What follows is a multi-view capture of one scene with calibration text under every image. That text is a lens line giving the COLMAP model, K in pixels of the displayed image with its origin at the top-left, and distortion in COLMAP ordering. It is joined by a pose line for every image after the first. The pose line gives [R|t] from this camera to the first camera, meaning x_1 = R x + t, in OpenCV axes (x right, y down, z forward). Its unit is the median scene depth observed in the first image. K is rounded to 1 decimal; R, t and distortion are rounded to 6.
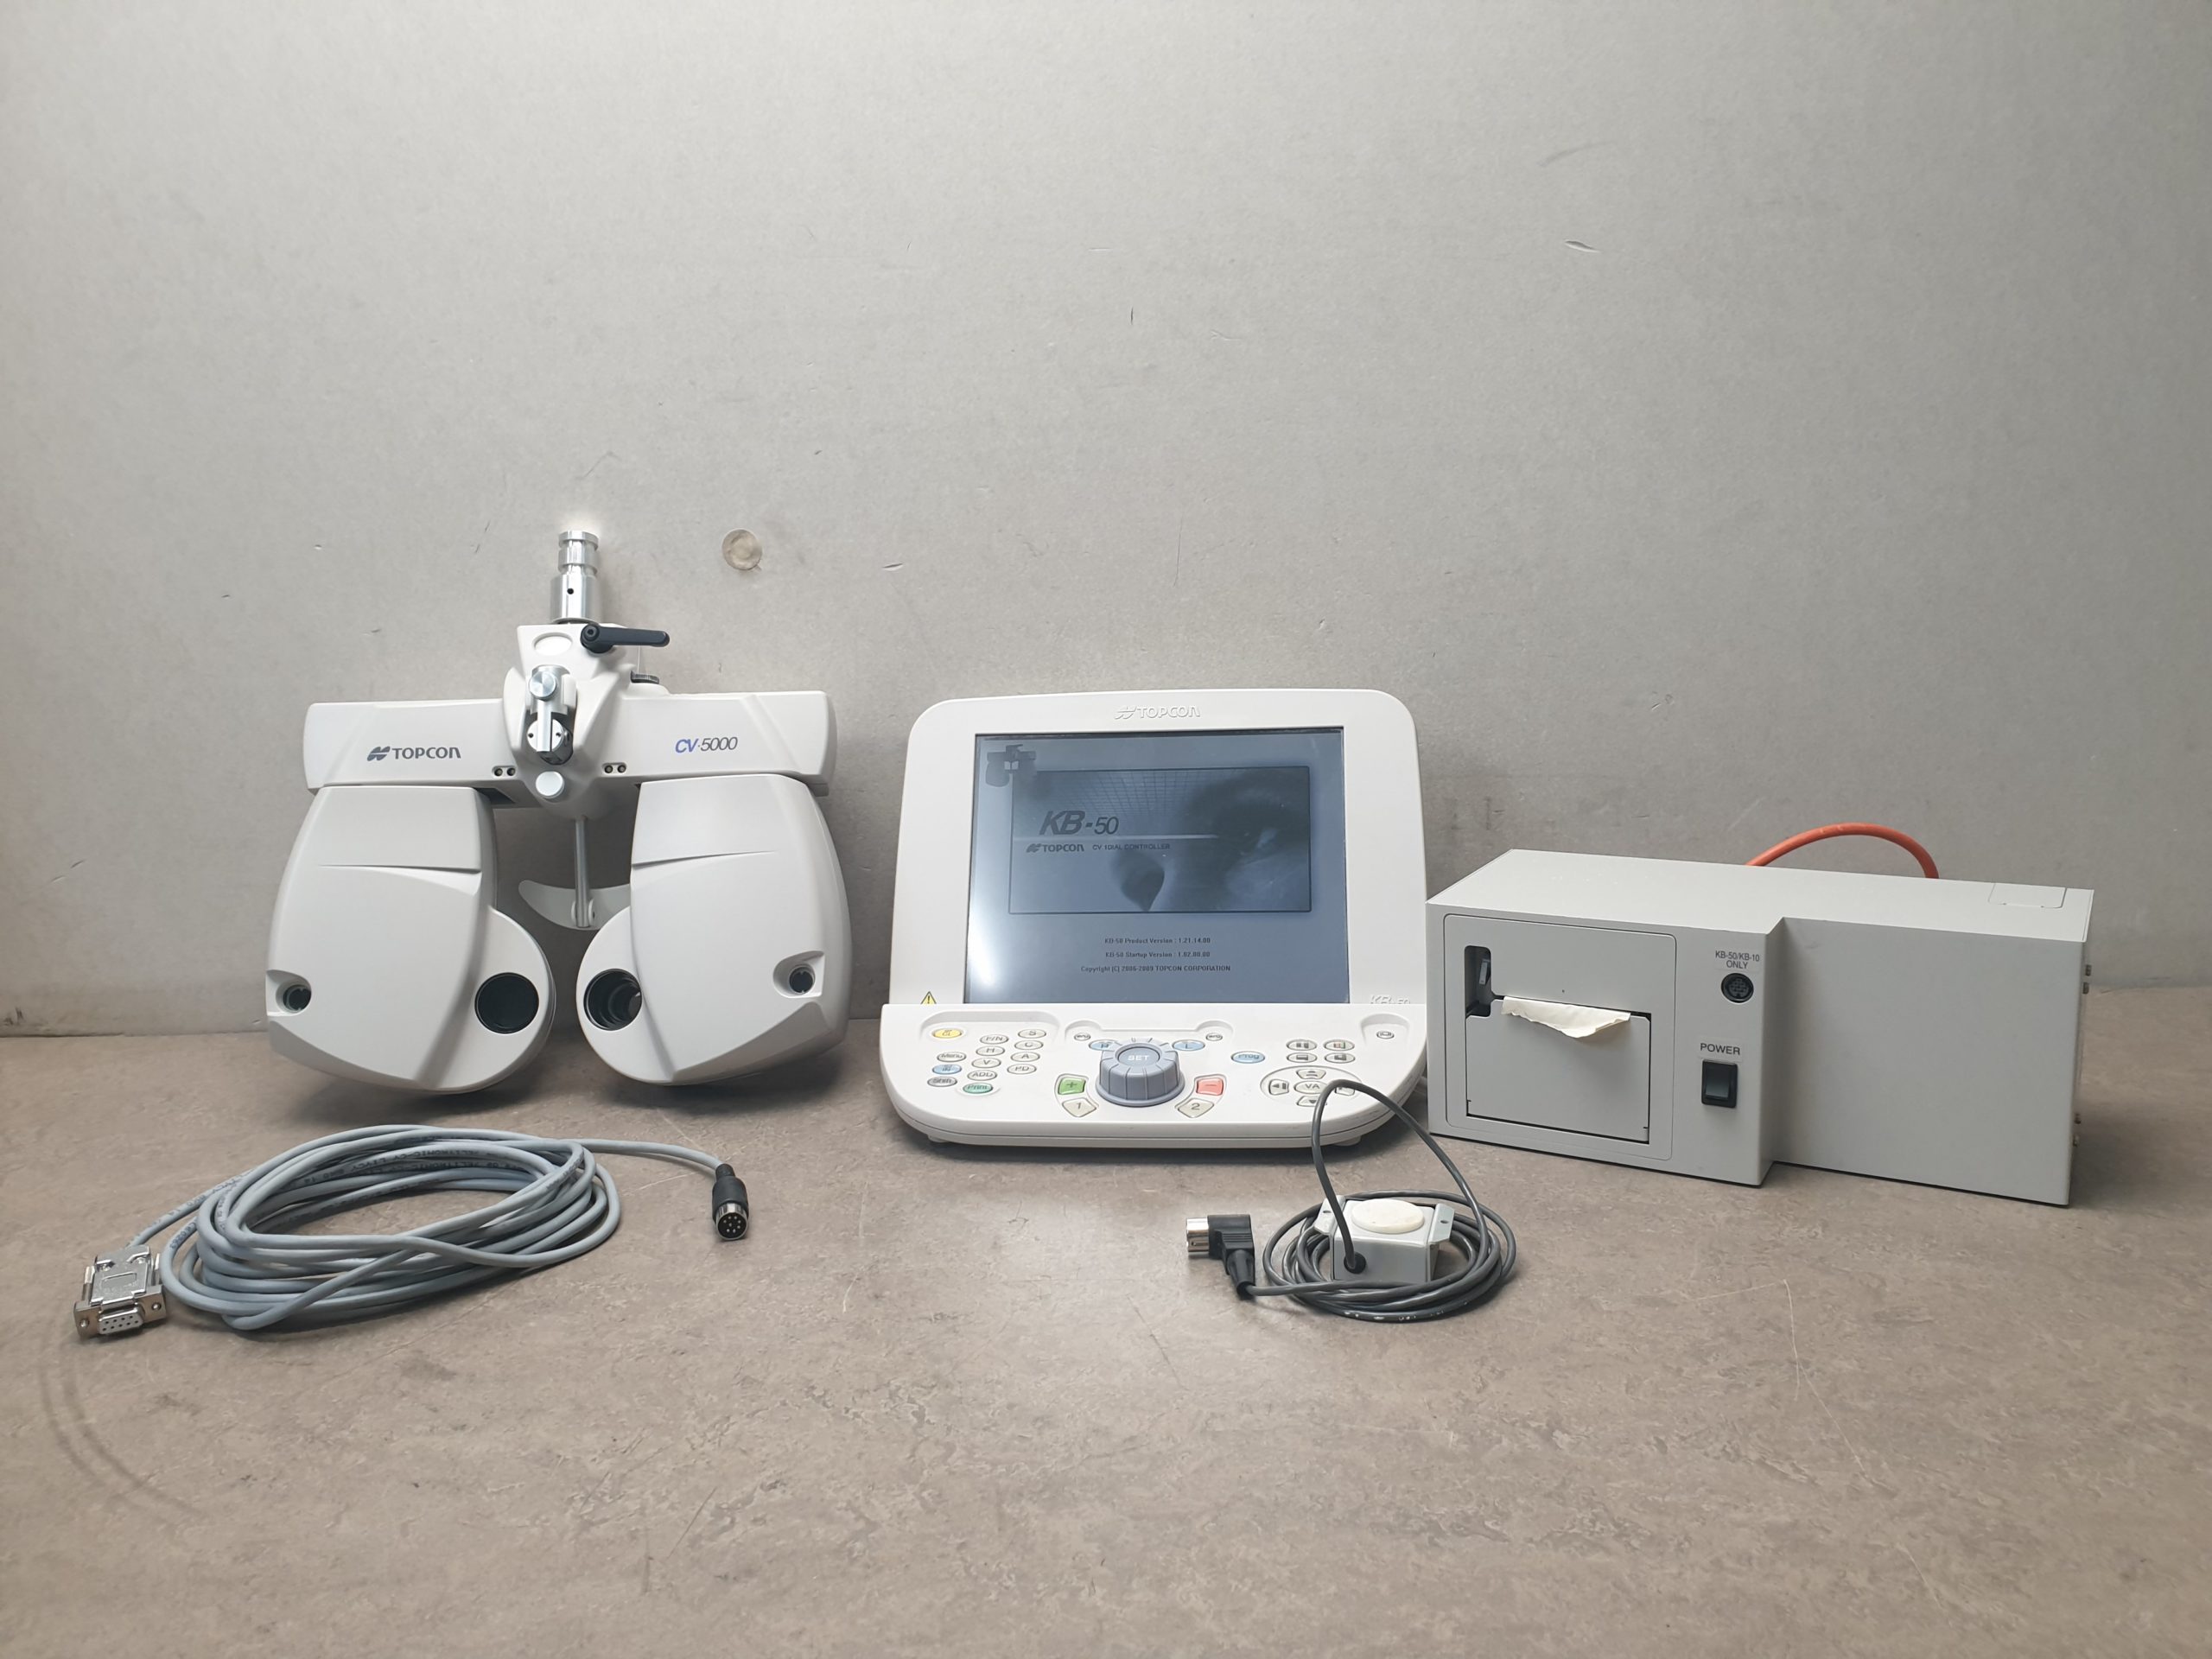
lens RADIAL K [[1739.7, 0, 1138.6], [0, 1739.7, 812.0], [0, 0, 1]] dist [-0.050748, 0.064580]
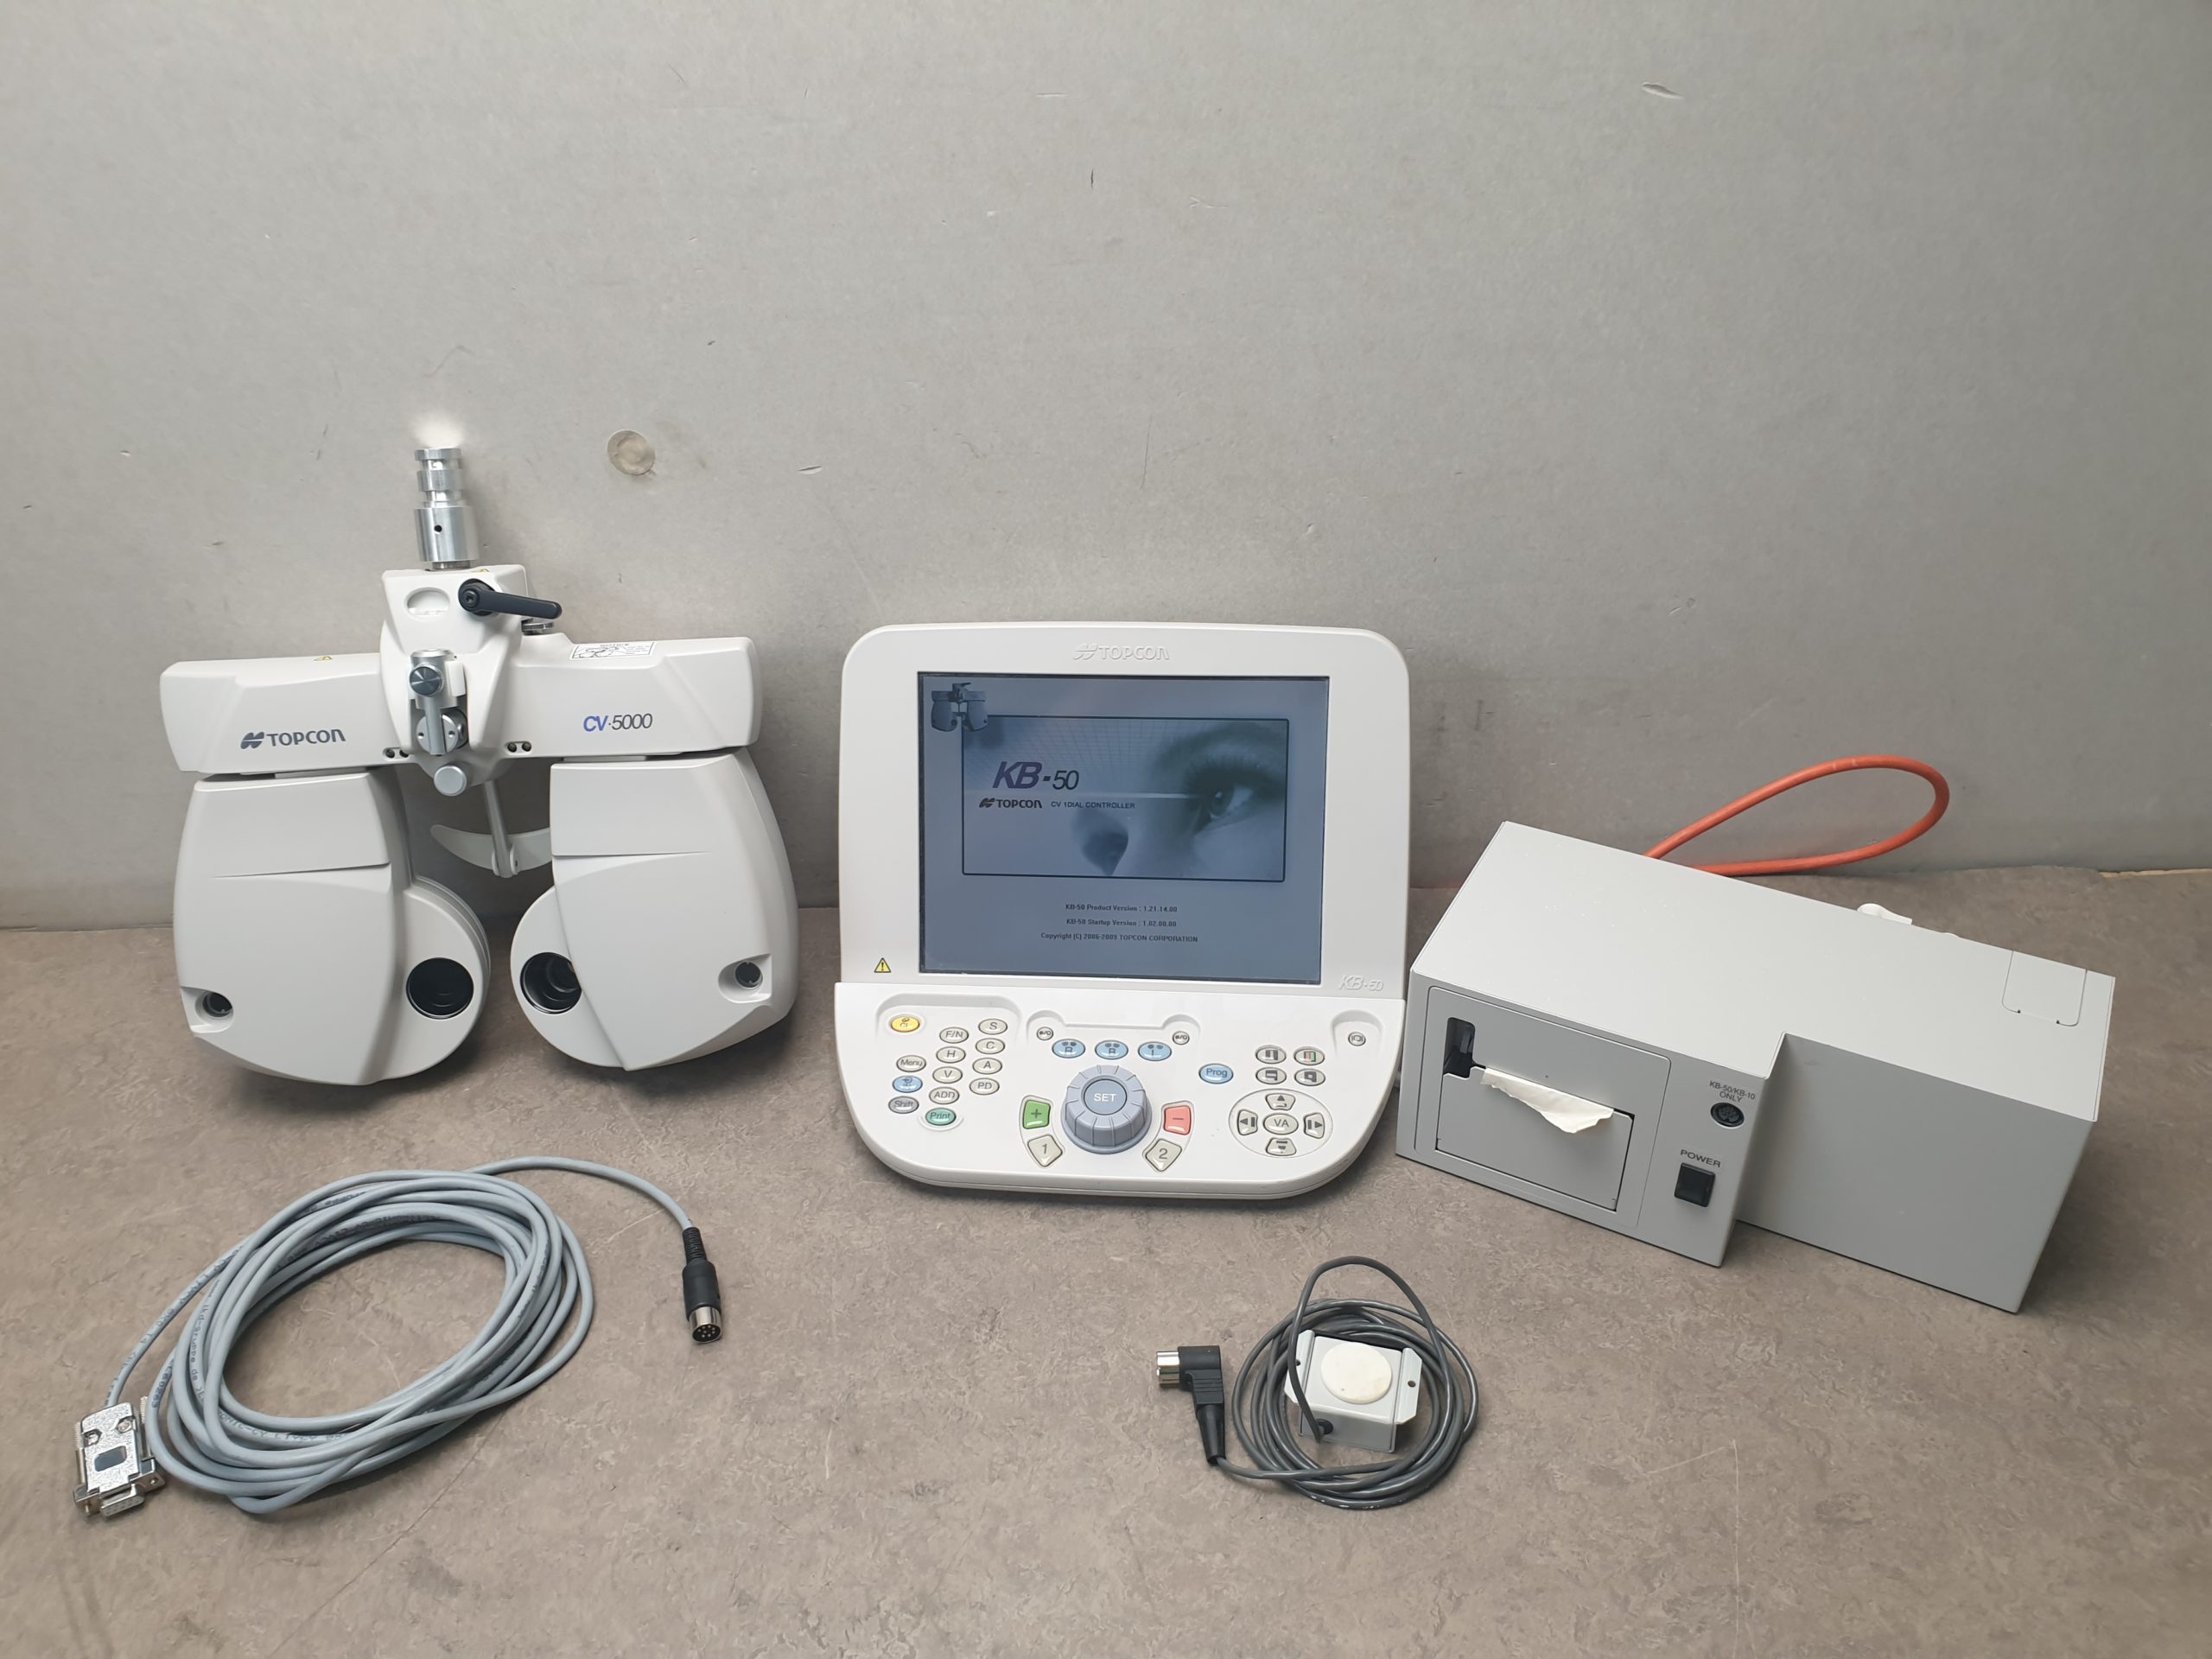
lens RADIAL K [[1739.7, 0, 1107.7], [0, 1739.7, 818.0], [0, 0, 1]] dist [-0.050748, 0.064580]
pose [[0.999784, -0.006929, 0.019584, -0.016207], [-0.001760, 0.911086, 0.412212, -0.400388], [-0.020699, -0.412158, 0.910877, 0.175490]]
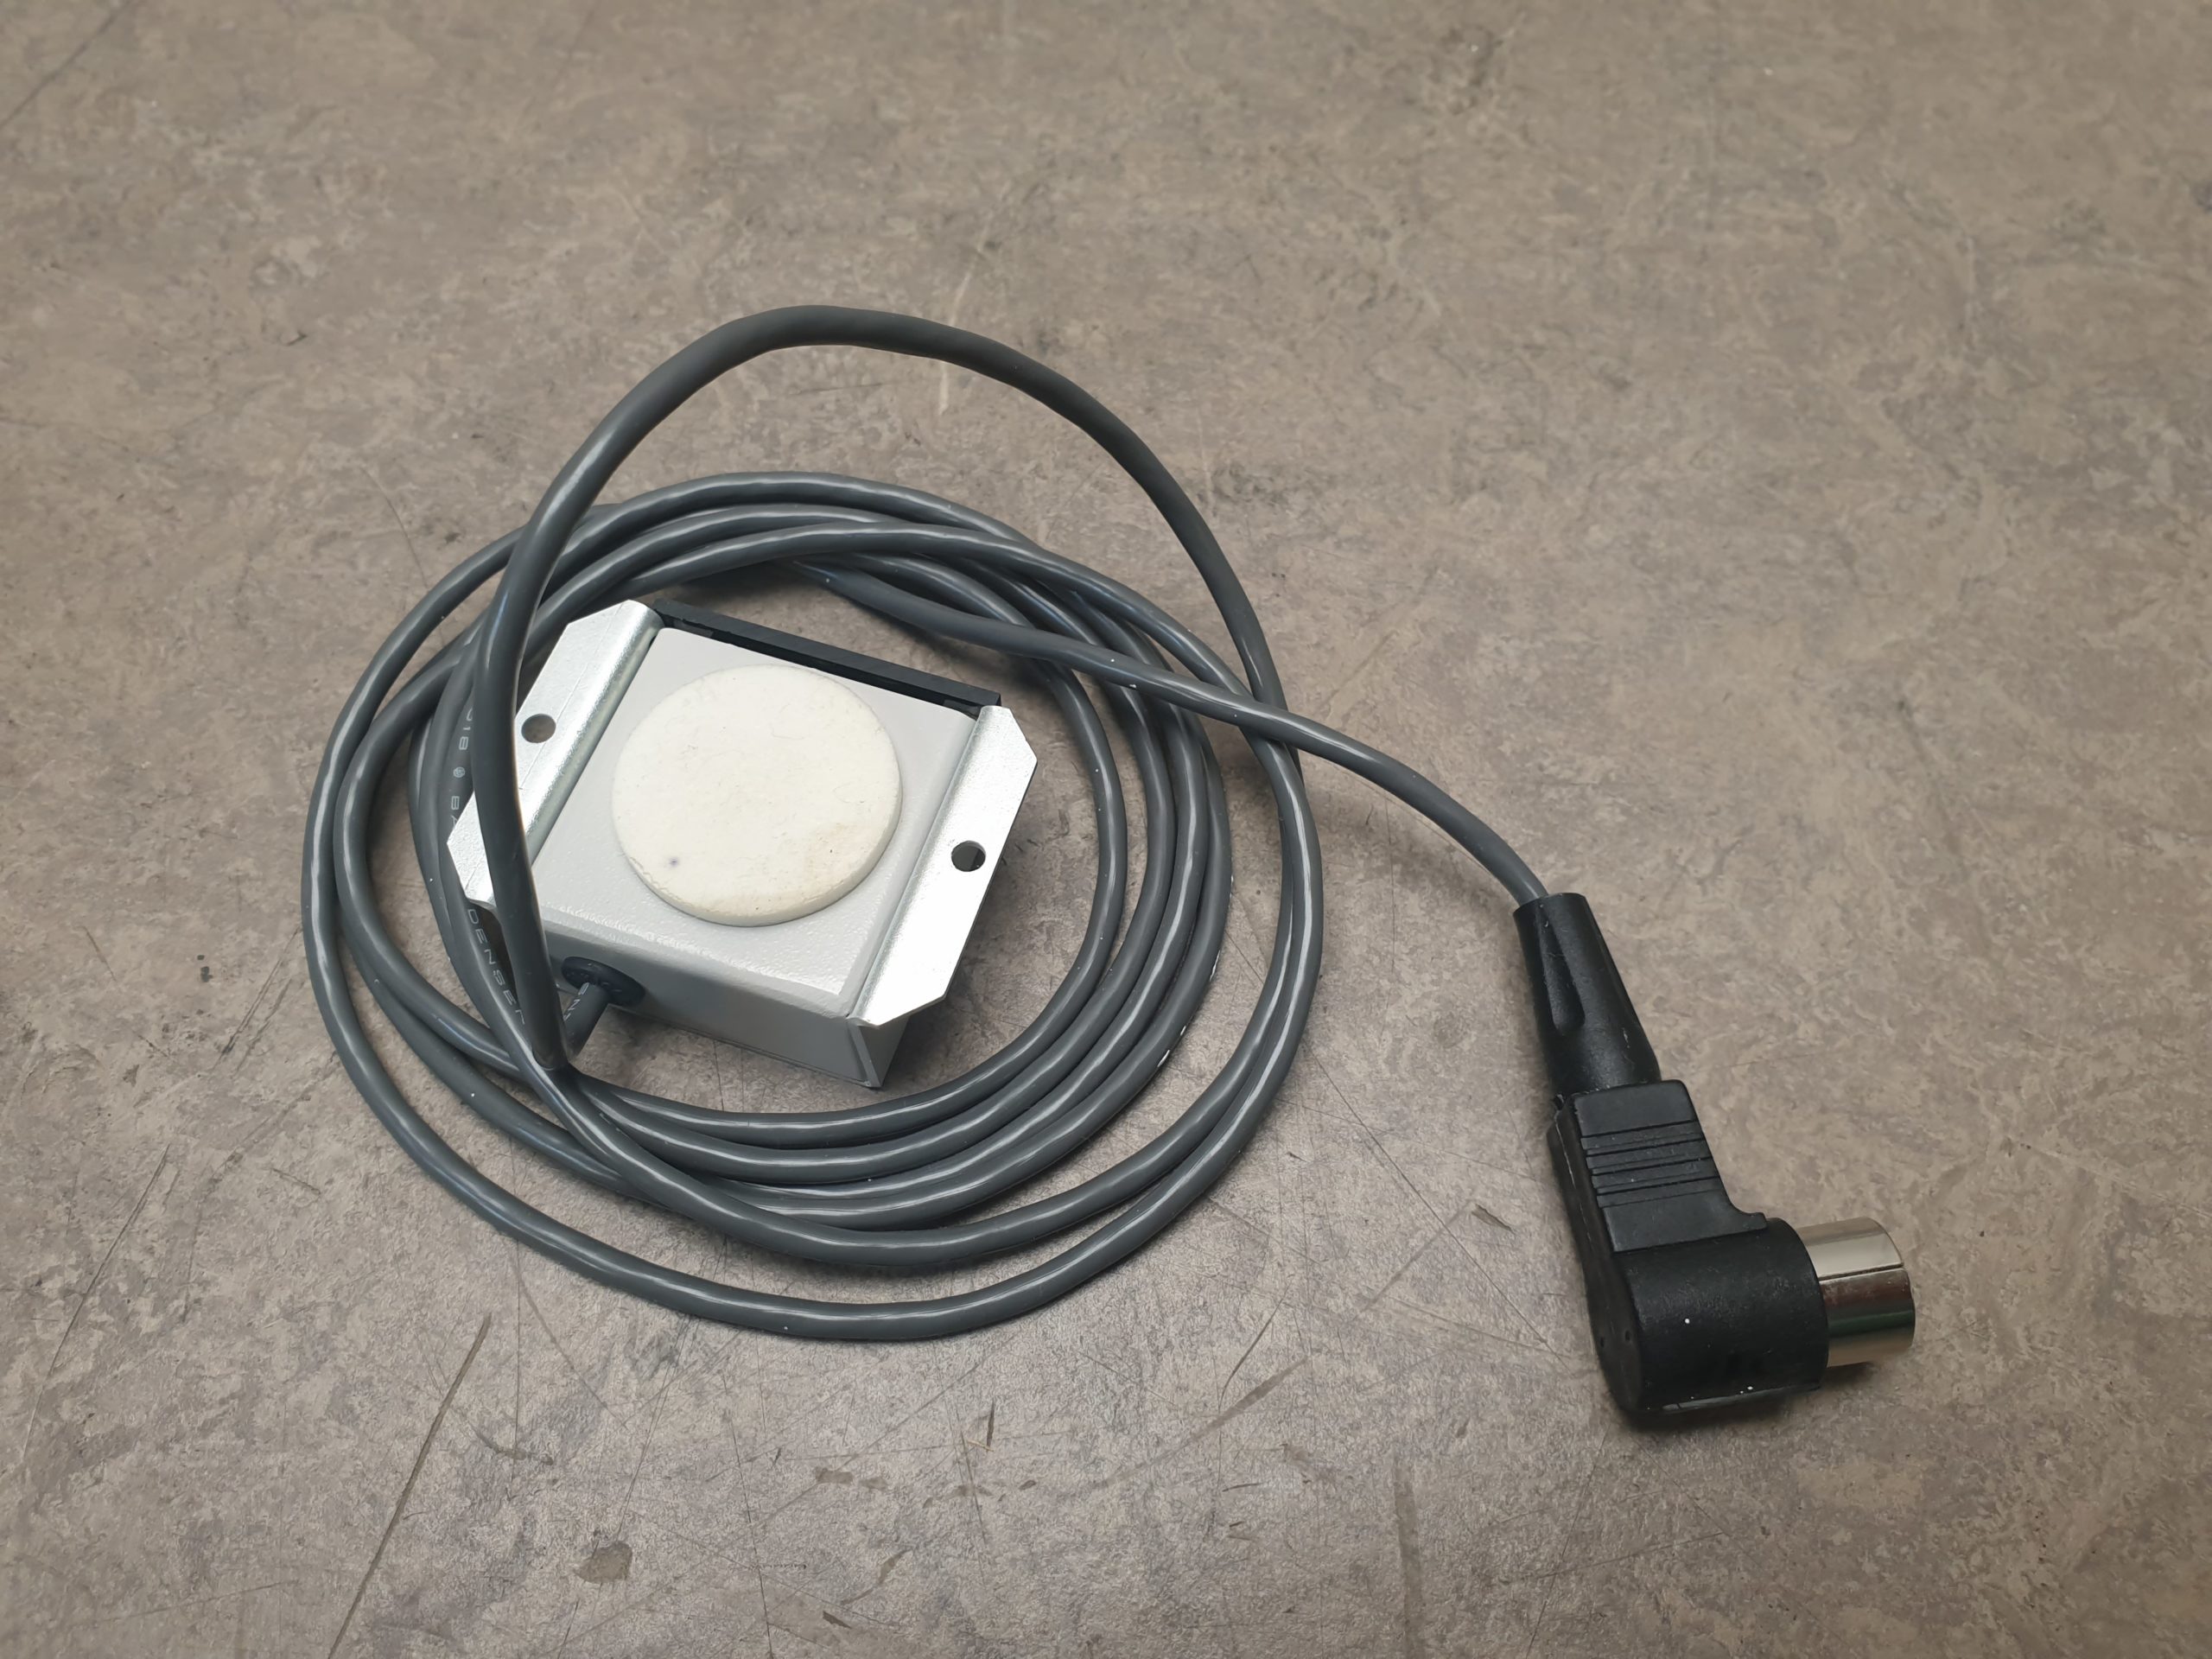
lens RADIAL K [[1739.7, 0, 1116.3], [0, 1739.7, 838.9], [0, 0, 1]] dist [-0.050748, 0.064580]
pose [[0.987597, 0.152264, -0.038320, -0.090511], [-0.061625, 0.600372, 0.797343, 0.059585], [0.144413, -0.785092, 0.602309, 0.597869]]
